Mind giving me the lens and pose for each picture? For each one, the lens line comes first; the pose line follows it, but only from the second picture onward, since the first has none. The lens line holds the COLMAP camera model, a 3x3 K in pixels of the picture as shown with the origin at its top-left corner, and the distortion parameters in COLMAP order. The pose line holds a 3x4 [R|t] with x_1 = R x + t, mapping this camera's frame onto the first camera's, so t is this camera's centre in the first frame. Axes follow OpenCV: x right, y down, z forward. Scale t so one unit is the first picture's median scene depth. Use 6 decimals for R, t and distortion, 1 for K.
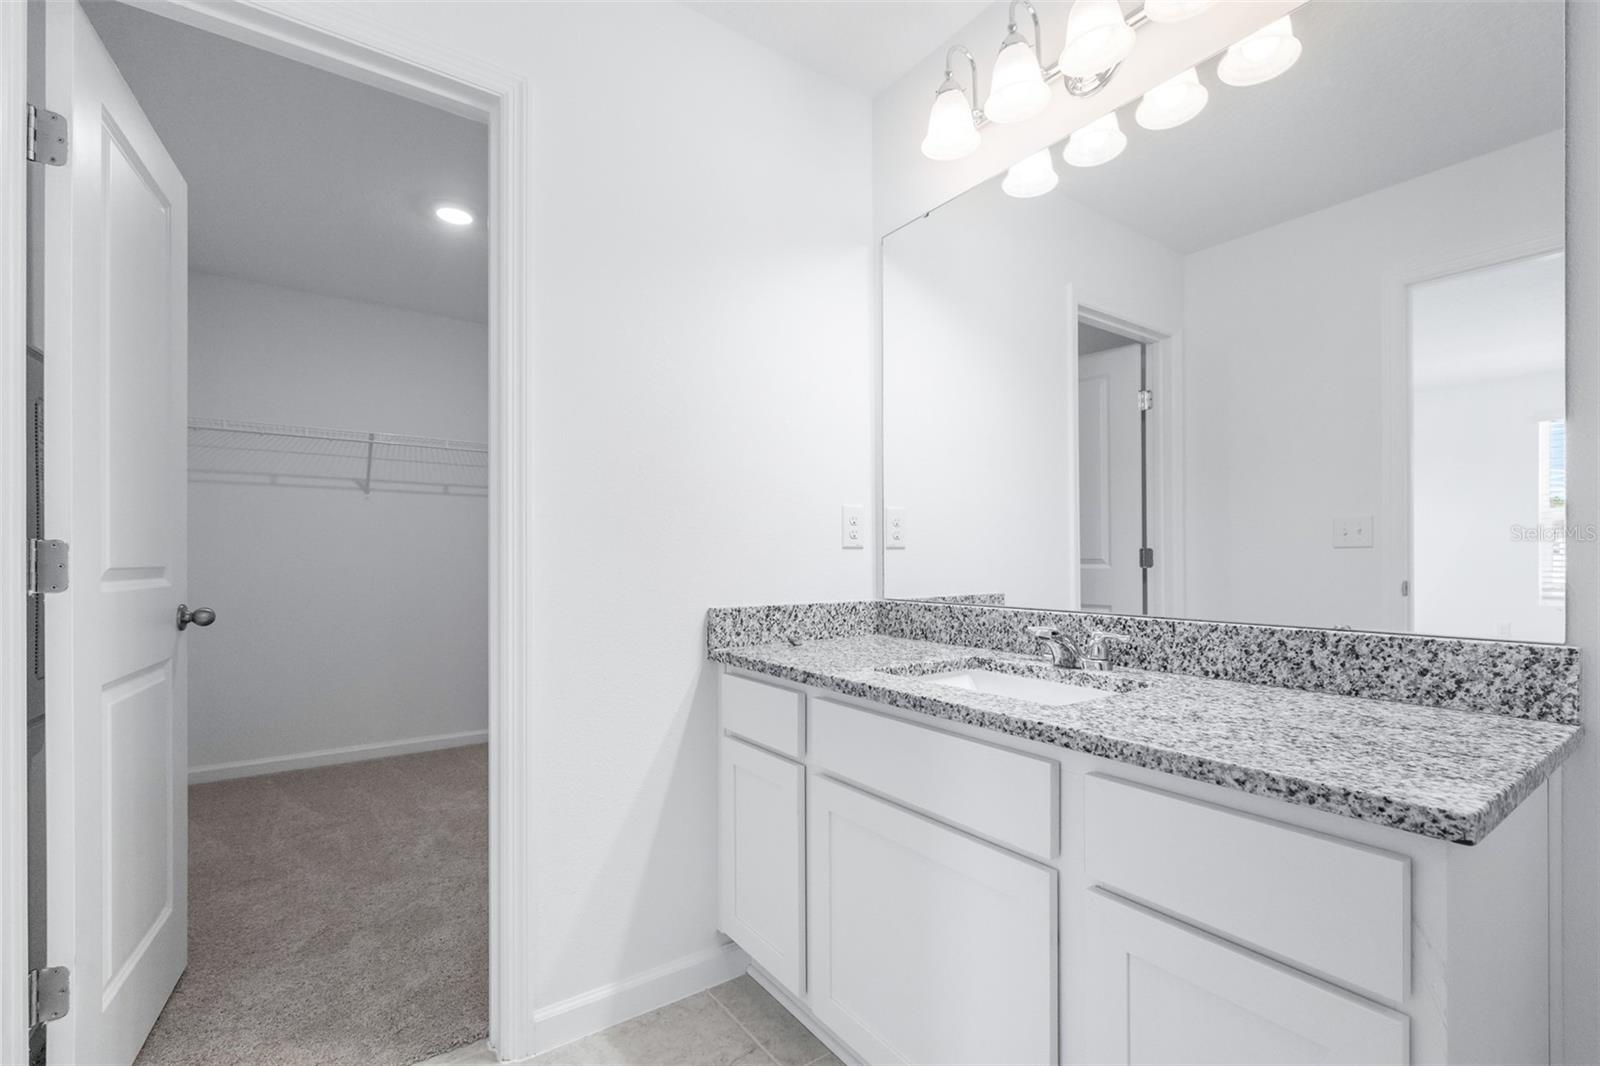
lens RADIAL K [[695.3, 0, 814.1], [0, 695.3, 536.8], [0, 0, 1]] dist [0.001151, -0.000114]
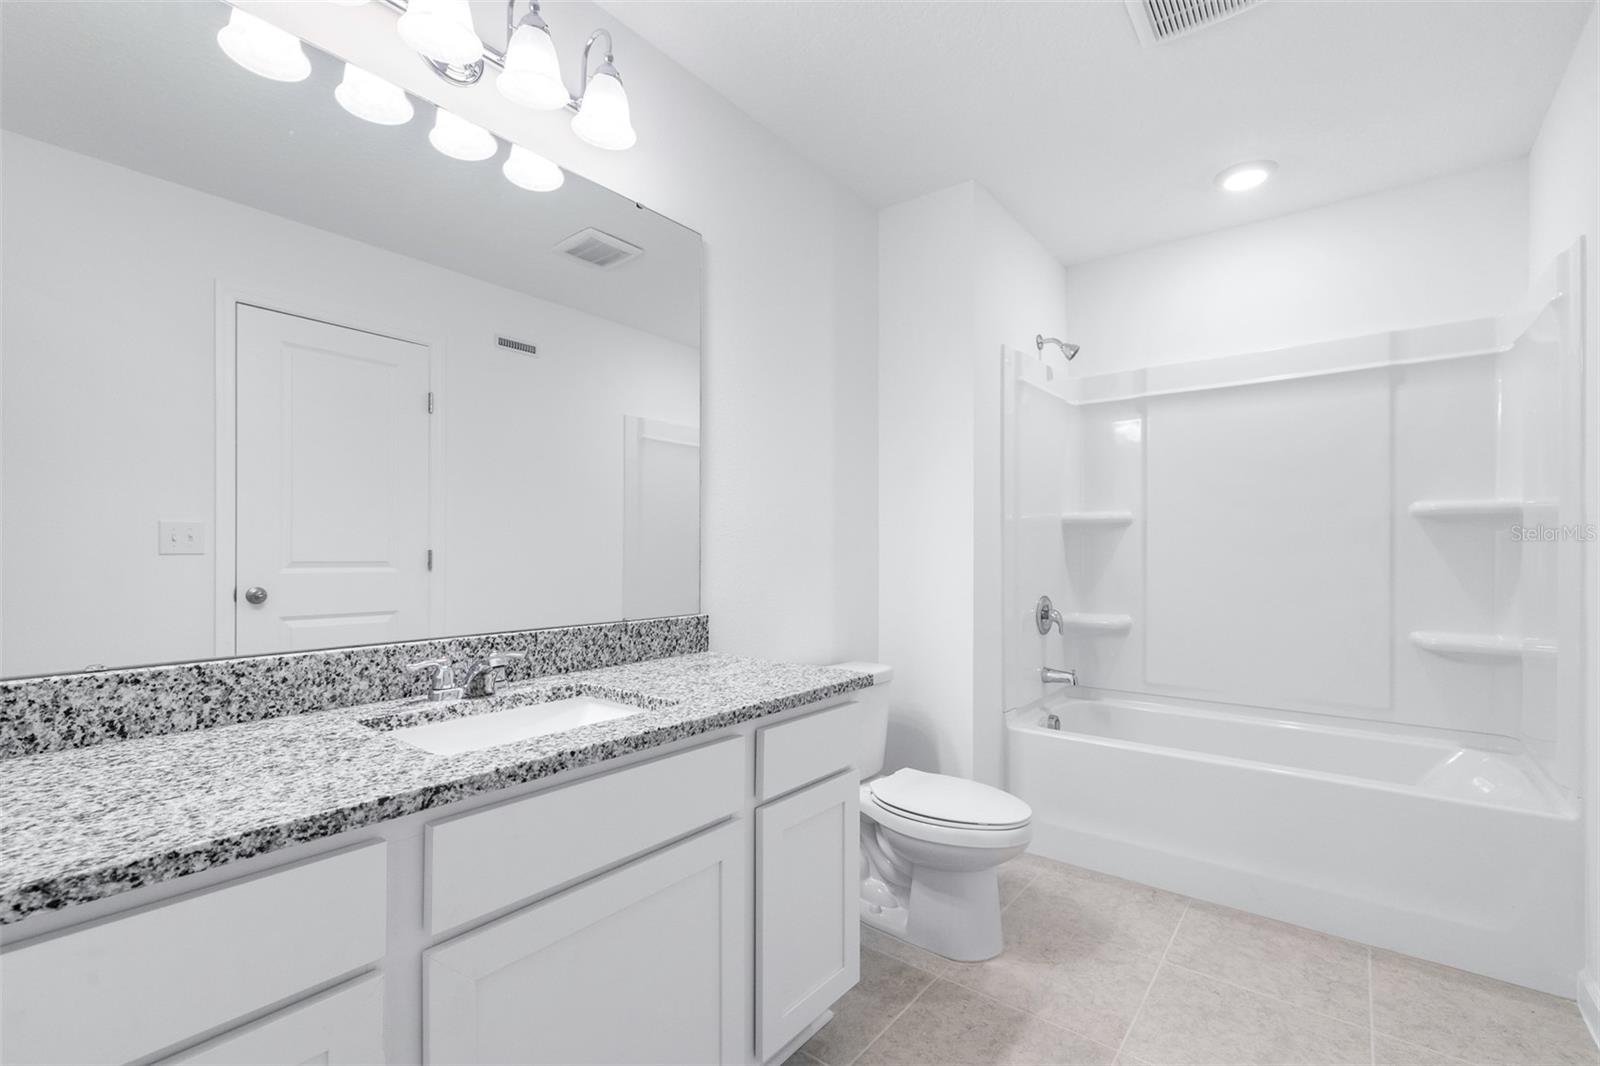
lens RADIAL K [[695.3, 0, 814.1], [0, 695.3, 536.8], [0, 0, 1]] dist [0.001151, -0.000114]
pose [[-0.276661, 0.017364, 0.960811, -0.704111], [-0.038218, 0.998847, -0.029056, -0.018806], [-0.960207, -0.044759, -0.275679, 0.879053]]
